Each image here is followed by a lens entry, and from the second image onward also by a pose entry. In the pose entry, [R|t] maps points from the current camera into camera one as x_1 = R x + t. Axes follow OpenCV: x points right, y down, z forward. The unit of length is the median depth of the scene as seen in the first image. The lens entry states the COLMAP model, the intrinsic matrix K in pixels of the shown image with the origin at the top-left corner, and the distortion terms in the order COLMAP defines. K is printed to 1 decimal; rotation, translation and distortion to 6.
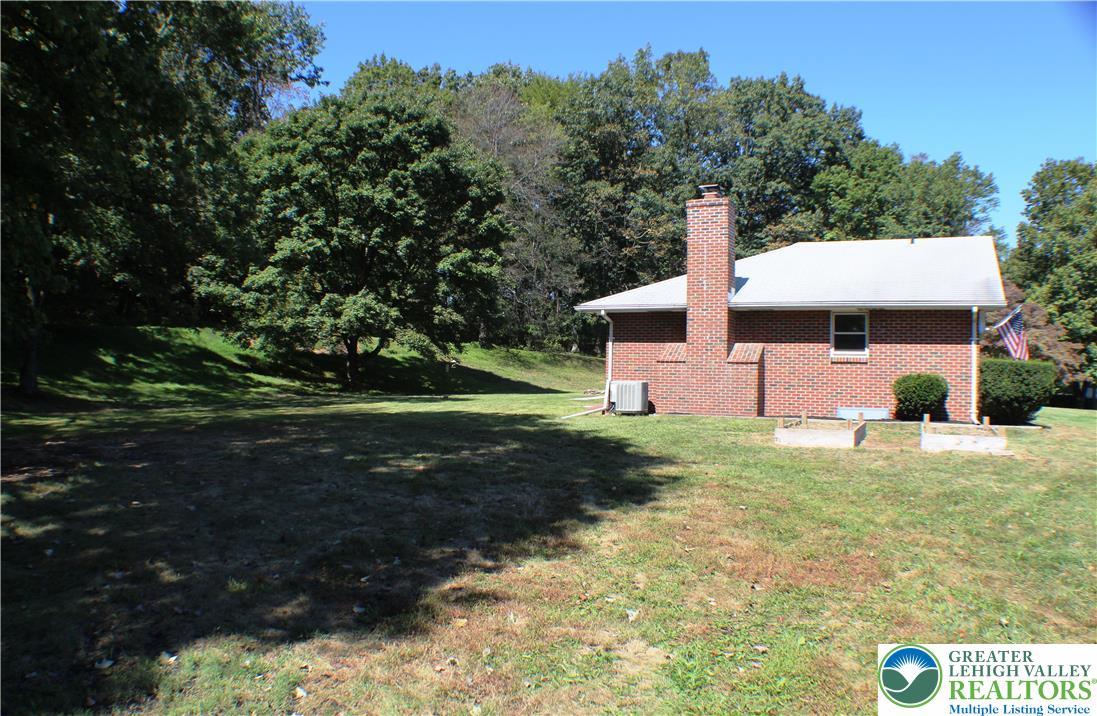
lens RADIAL K [[809.0, 0, 548.5], [0, 809.0, 358.0], [0, 0, 1]] dist [-0.218972, 0.000906]
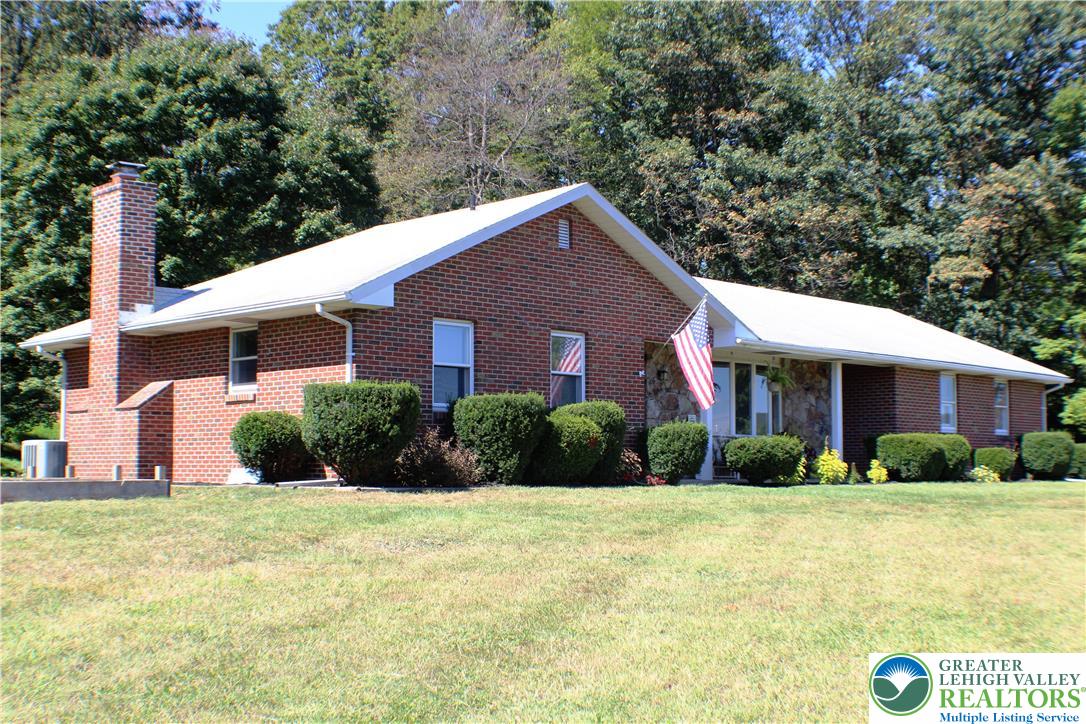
lens RADIAL K [[1393.1, 0, 543.0], [0, 1393.1, 362.0], [0, 0, 1]] dist [-0.149658, -0.023646]
pose [[0.956342, -0.039561, -0.289561, 0.455691], [0.020816, 0.997500, -0.067534, 0.026715], [0.291509, 0.058558, 0.954774, -0.030739]]
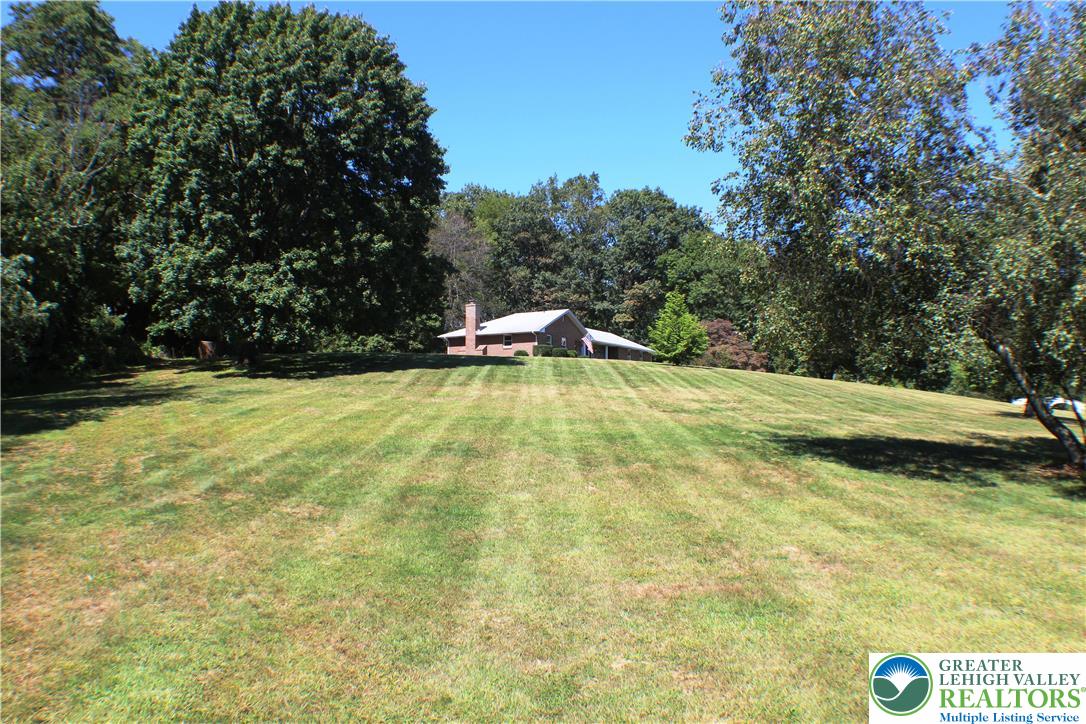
lens RADIAL K [[922.3, 0, 538.3], [0, 922.3, 379.1], [0, 0, 1]] dist [-0.189943, 0.080845]
pose [[0.997891, -0.018206, -0.062308, 0.364393], [0.015731, 0.999076, -0.039990, 0.145148], [0.062979, 0.038926, 0.997255, -1.474101]]
